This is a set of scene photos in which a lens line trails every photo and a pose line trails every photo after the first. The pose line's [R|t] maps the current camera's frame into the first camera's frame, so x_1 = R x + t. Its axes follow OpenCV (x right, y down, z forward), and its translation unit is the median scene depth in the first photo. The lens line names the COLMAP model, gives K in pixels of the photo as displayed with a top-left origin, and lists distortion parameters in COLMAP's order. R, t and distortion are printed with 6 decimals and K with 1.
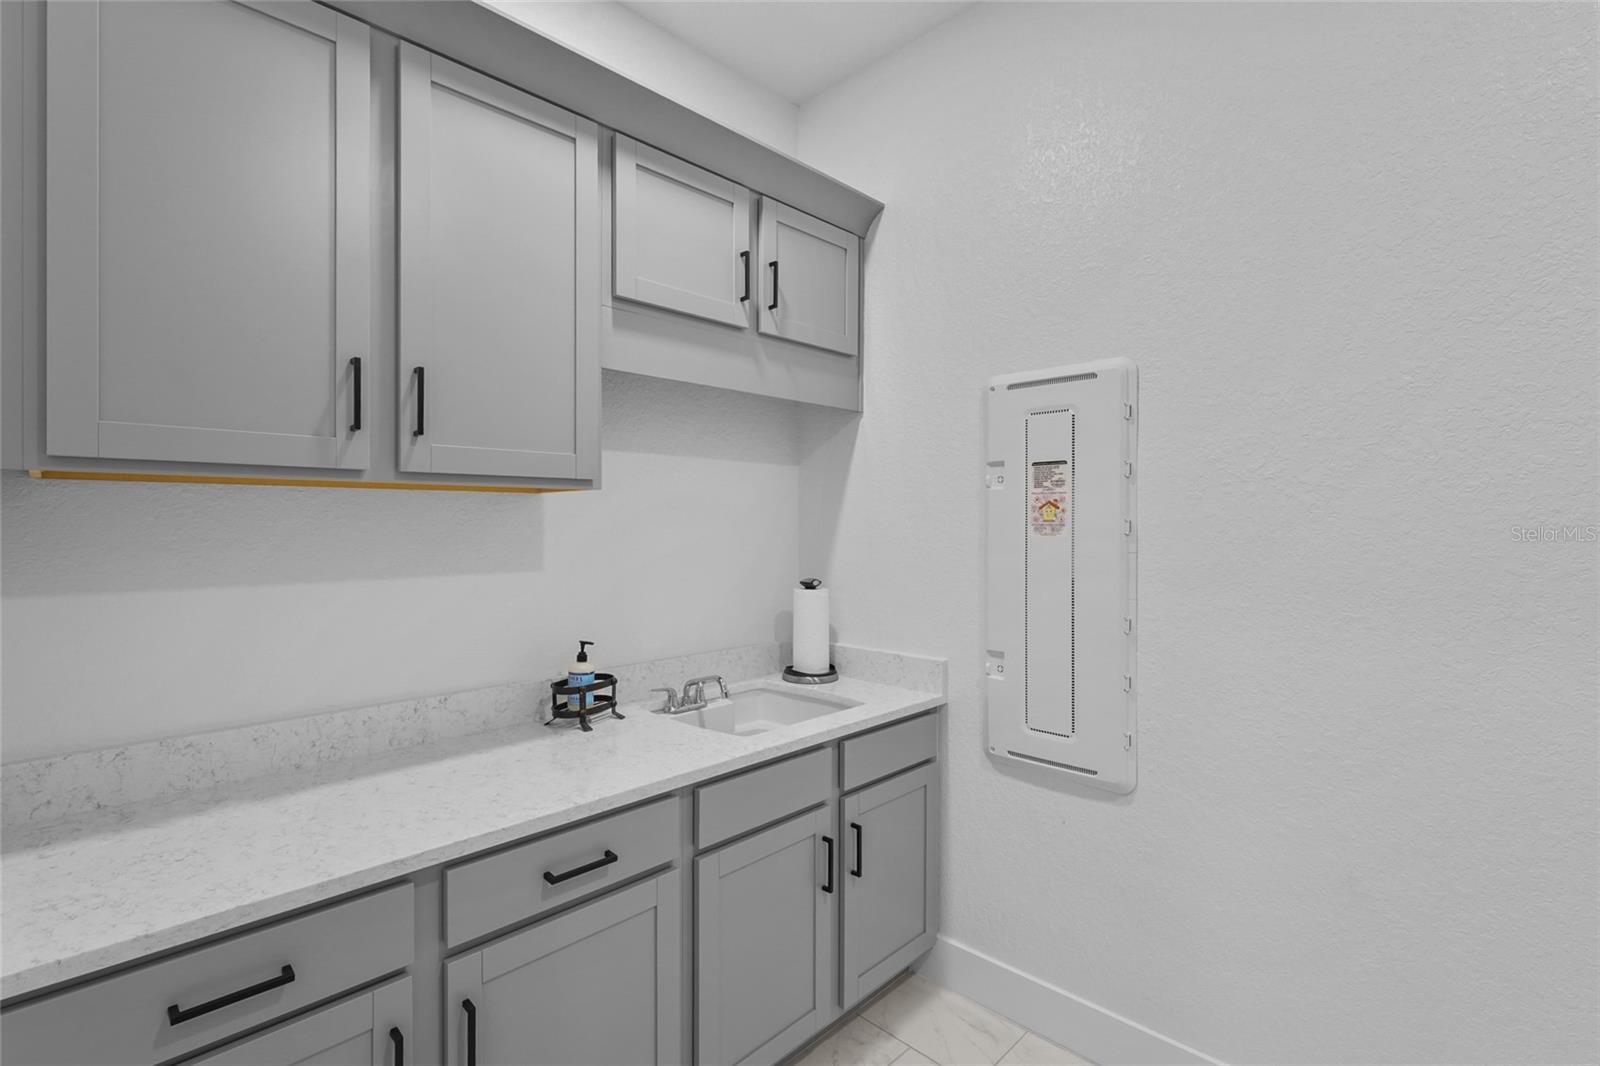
lens RADIAL K [[723.5, 0, 799.0], [0, 723.5, 526.5], [0, 0, 1]] dist [-0.001974, 0.001188]
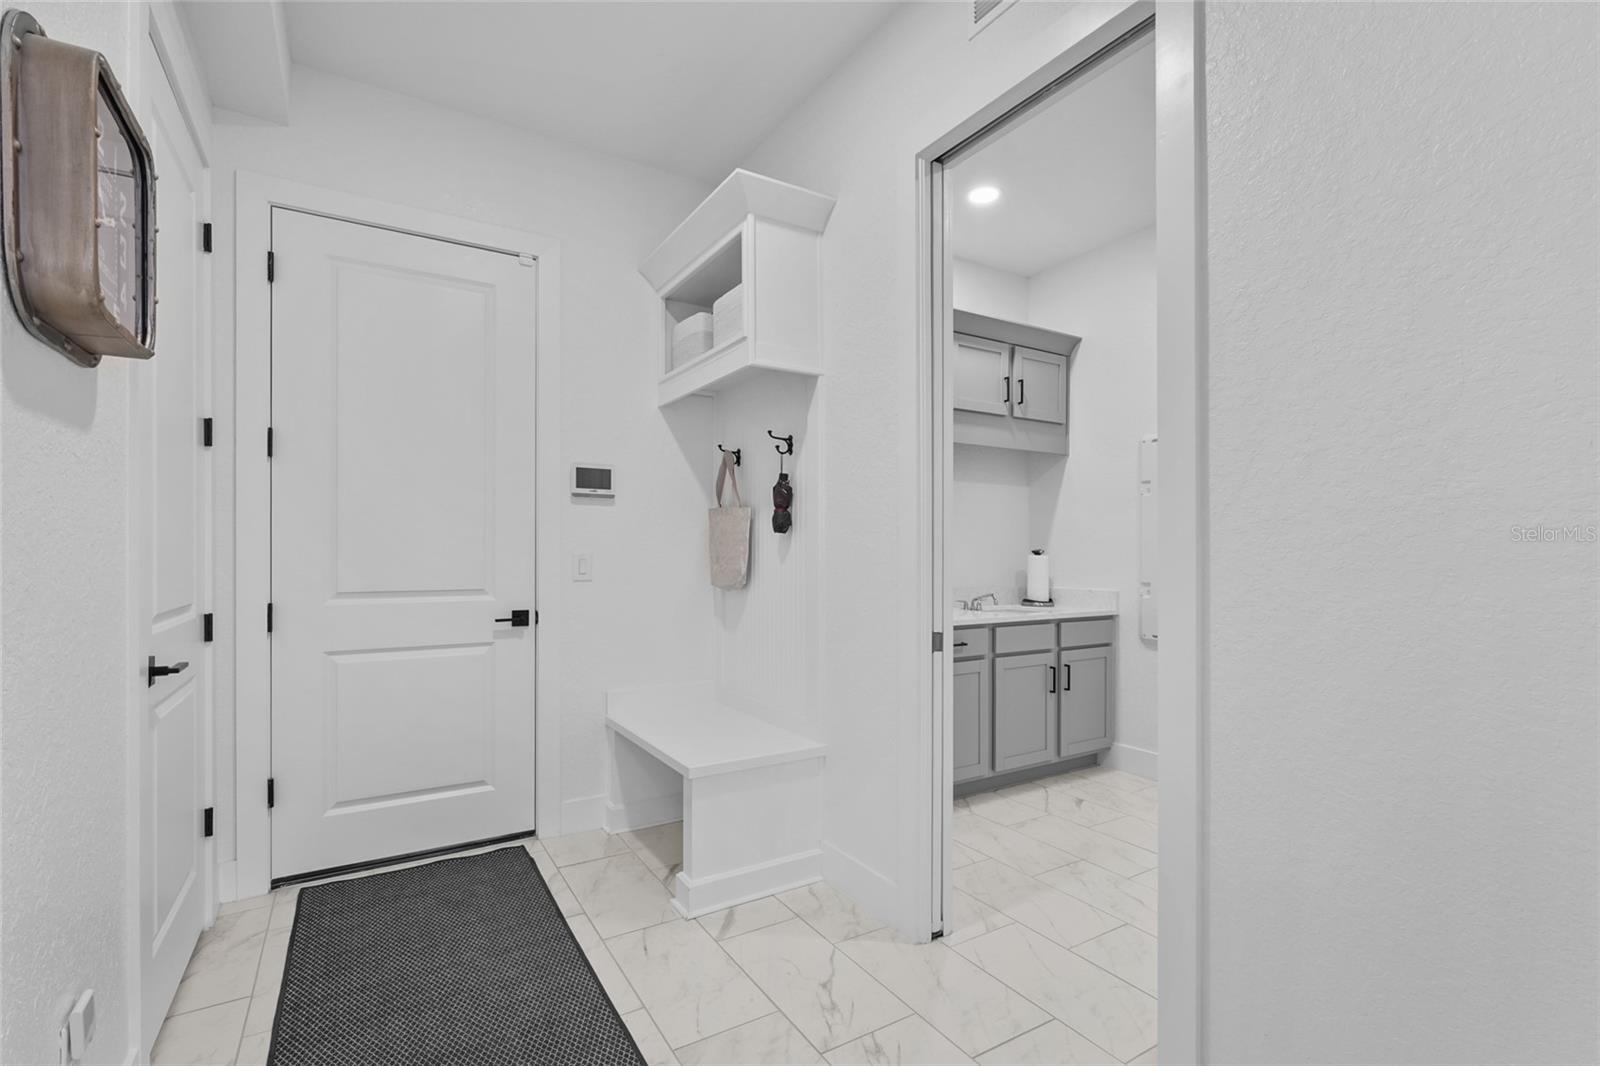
lens RADIAL K [[723.5, 0, 802.1], [0, 723.5, 555.5], [0, 0, 1]] dist [-0.001974, 0.001188]
pose [[0.969584, 0.001513, -0.244756, -0.125283], [-0.003901, 0.999949, -0.009271, 0.118869], [0.244729, 0.009944, 0.969540, -0.982969]]
